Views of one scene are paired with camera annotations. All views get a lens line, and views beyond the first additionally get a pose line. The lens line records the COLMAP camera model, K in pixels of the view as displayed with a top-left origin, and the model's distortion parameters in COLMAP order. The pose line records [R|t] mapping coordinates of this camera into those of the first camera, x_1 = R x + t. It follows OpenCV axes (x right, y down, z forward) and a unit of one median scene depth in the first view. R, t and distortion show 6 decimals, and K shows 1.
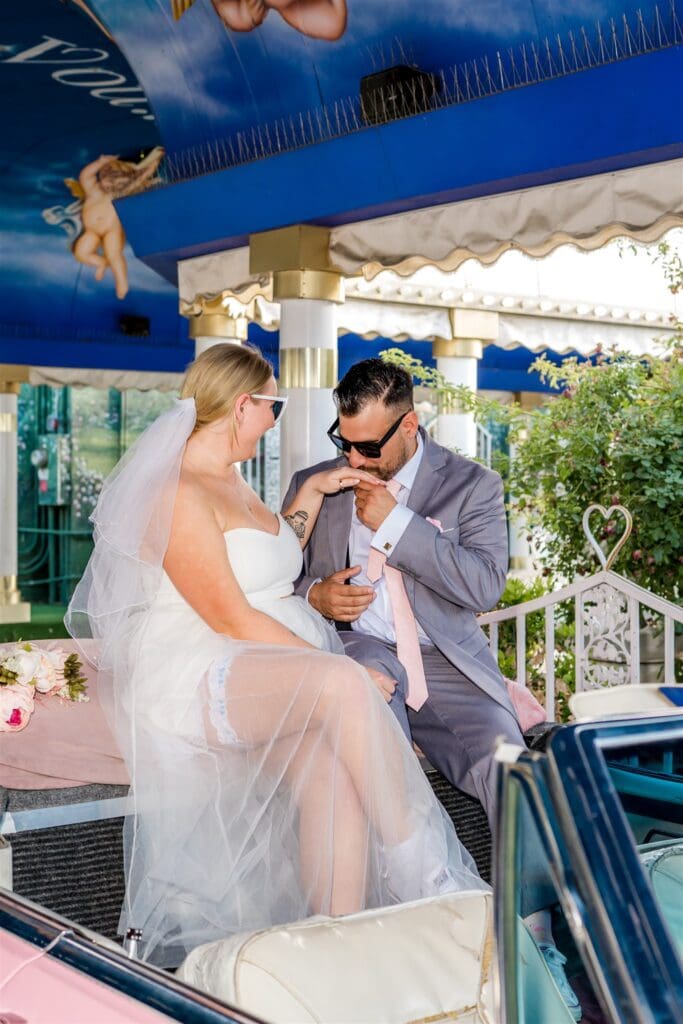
lens RADIAL K [[1536.2, 0, 341.5], [0, 1536.2, 512.0], [0, 0, 1]] dist [0.074849, -0.136835]
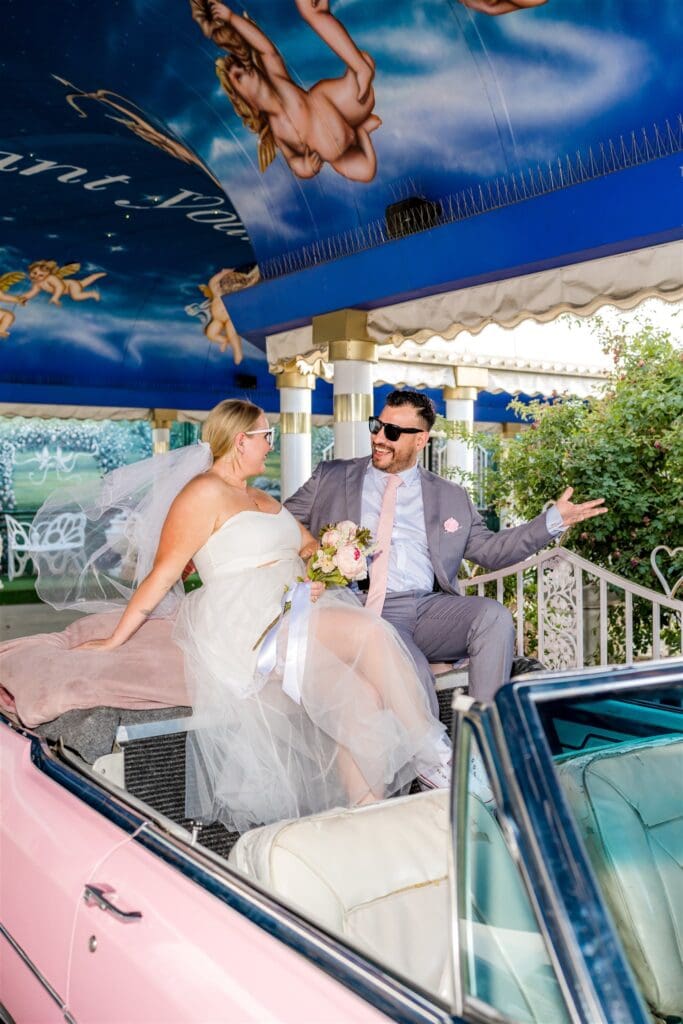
lens RADIAL K [[1012.6, 0, 341.5], [0, 1012.6, 512.0], [0, 0, 1]] dist [-0.020402, 0.143117]
pose [[0.998739, -0.007685, -0.049610, 0.014118], [0.008084, 0.999937, 0.007841, -0.002781], [0.049547, -0.008232, 0.998738, 0.043724]]
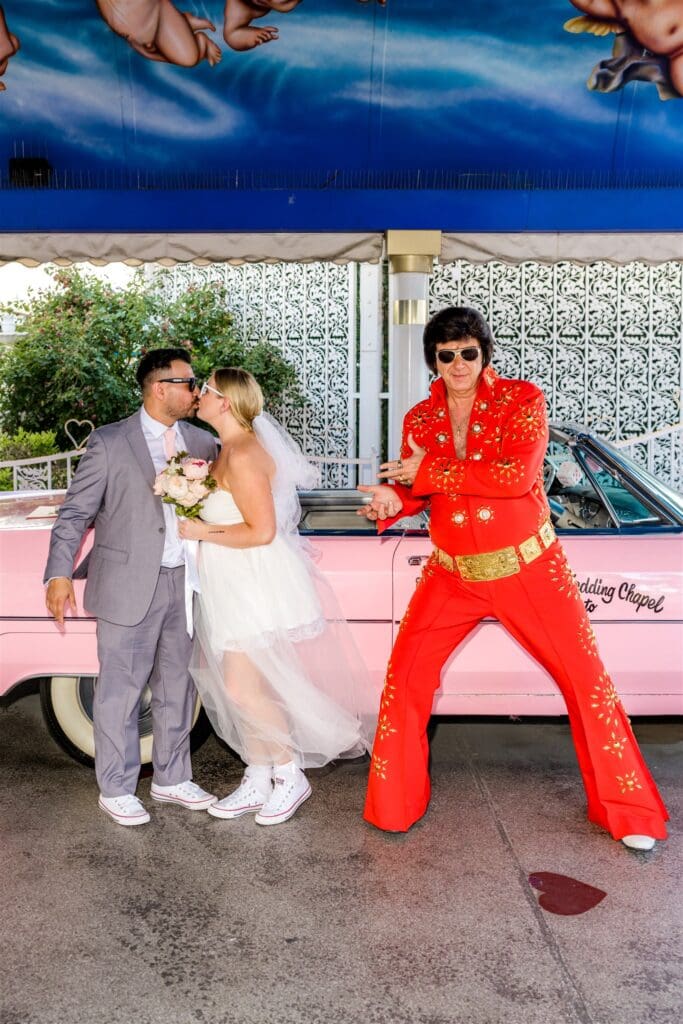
lens RADIAL K [[1026.8, 0, 286.9], [0, 1026.8, 426.2], [0, 0, 1]] dist [-0.000851, 0.042250]
pose [[0.632223, -0.038424, 0.773833, -0.649806], [0.024195, 0.999262, 0.029850, 0.005282], [-0.774409, -0.000149, 0.632685, -0.016664]]
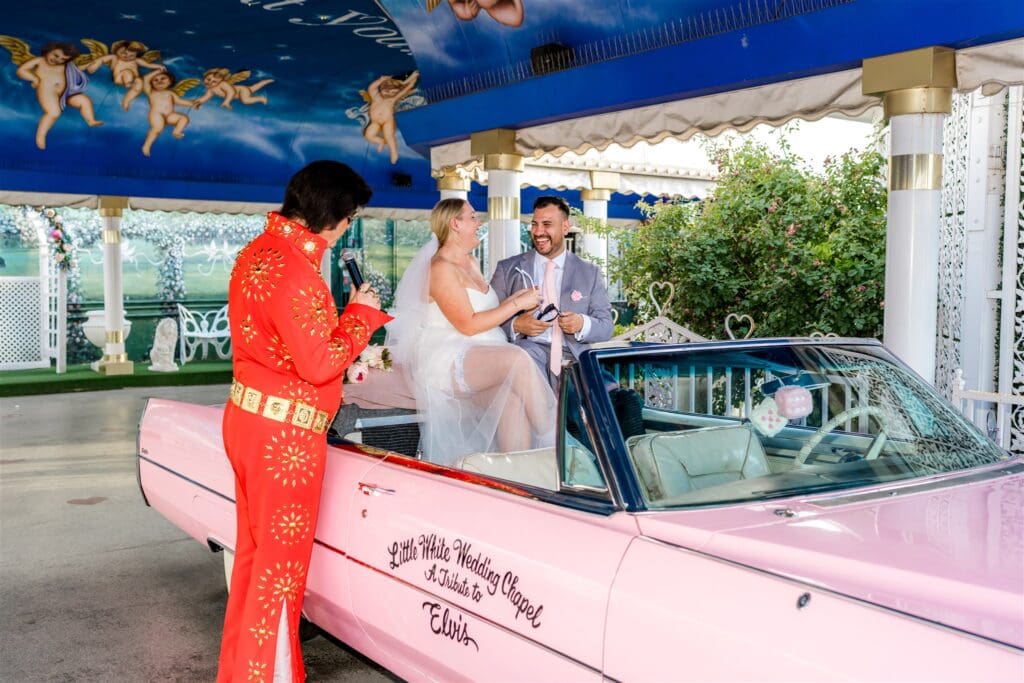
lens RADIAL K [[1039.1, 0, 512.0], [0, 1039.1, 341.5], [0, 0, 1]] dist [-0.014564, 0.094340]
pose [[0.999672, -0.004264, -0.025270, 0.017648], [0.005242, 0.999234, 0.038773, 0.014421], [0.025085, -0.038893, 0.998928, -0.213534]]
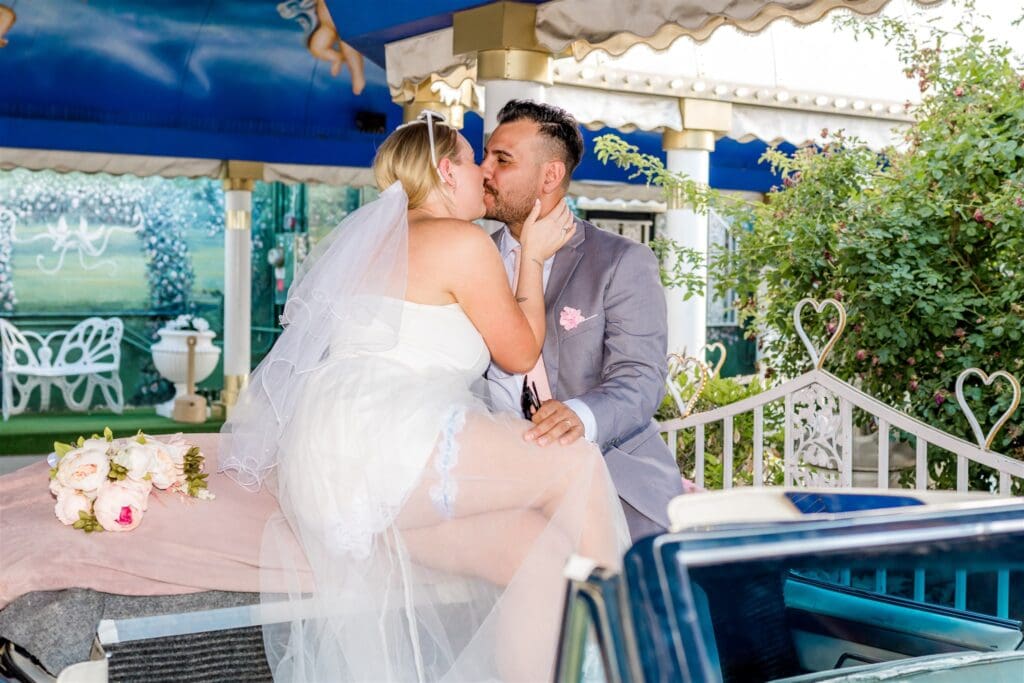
lens RADIAL K [[1542.3, 0, 512.0], [0, 1542.3, 341.5], [0, 0, 1]] dist [-0.024103, 0.148396]
pose [[0.998274, 0.009601, -0.057945, 0.033376], [-0.008714, 0.999841, 0.015544, 0.006908], [0.058085, -0.015012, 0.998199, 0.053145]]
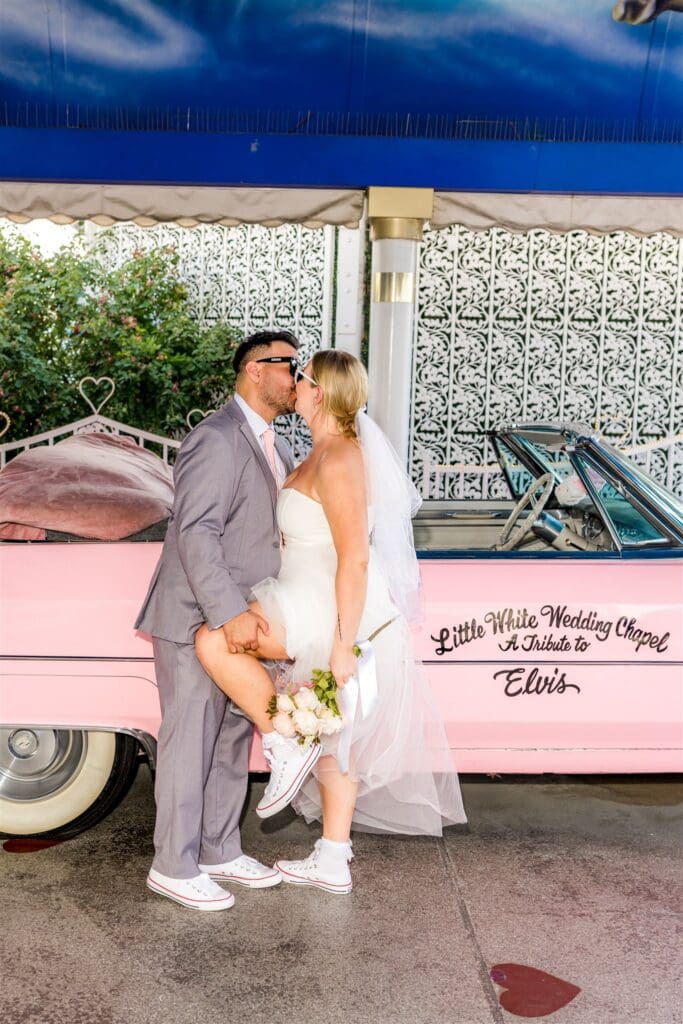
lens RADIAL K [[1185.2, 0, 345.8], [0, 1185.2, 494.1], [0, 0, 1]] dist [-0.000750, 0.064618]
pose [[0.589452, -0.078590, 0.803971, -0.598054], [0.008844, 0.995824, 0.090860, 0.006316], [-0.807755, -0.046447, 0.587686, -0.017158]]
